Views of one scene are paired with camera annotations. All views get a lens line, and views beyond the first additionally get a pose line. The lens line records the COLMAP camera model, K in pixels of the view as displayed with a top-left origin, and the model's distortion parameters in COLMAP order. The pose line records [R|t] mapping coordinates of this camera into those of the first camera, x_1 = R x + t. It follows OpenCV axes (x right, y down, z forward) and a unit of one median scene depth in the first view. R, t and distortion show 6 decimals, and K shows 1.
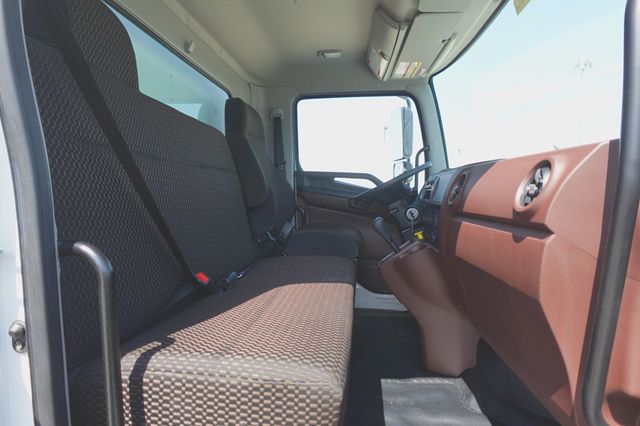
lens RADIAL K [[362.1, 0, 323.1], [0, 362.1, 213.5], [0, 0, 1]] dist [-0.017448, 0.000037]
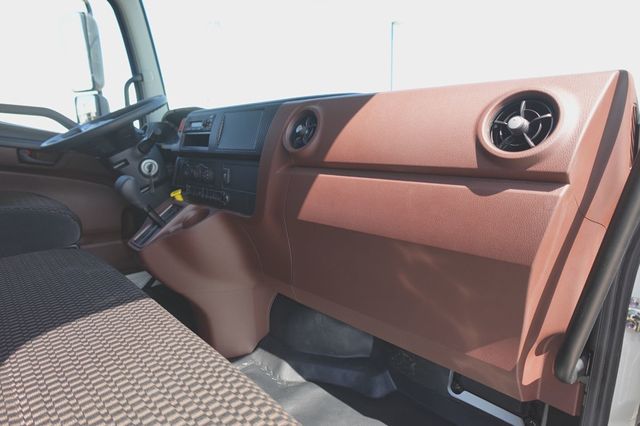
lens RADIAL K [[354.2, 0, 319.6], [0, 354.2, 219.2], [0, 0, 1]] dist [0.002094, 0.001212]
pose [[0.633974, -0.171282, 0.754148, -0.107856], [0.047667, 0.981965, 0.182953, -0.012479], [-0.771884, -0.080039, 0.630705, 0.308427]]
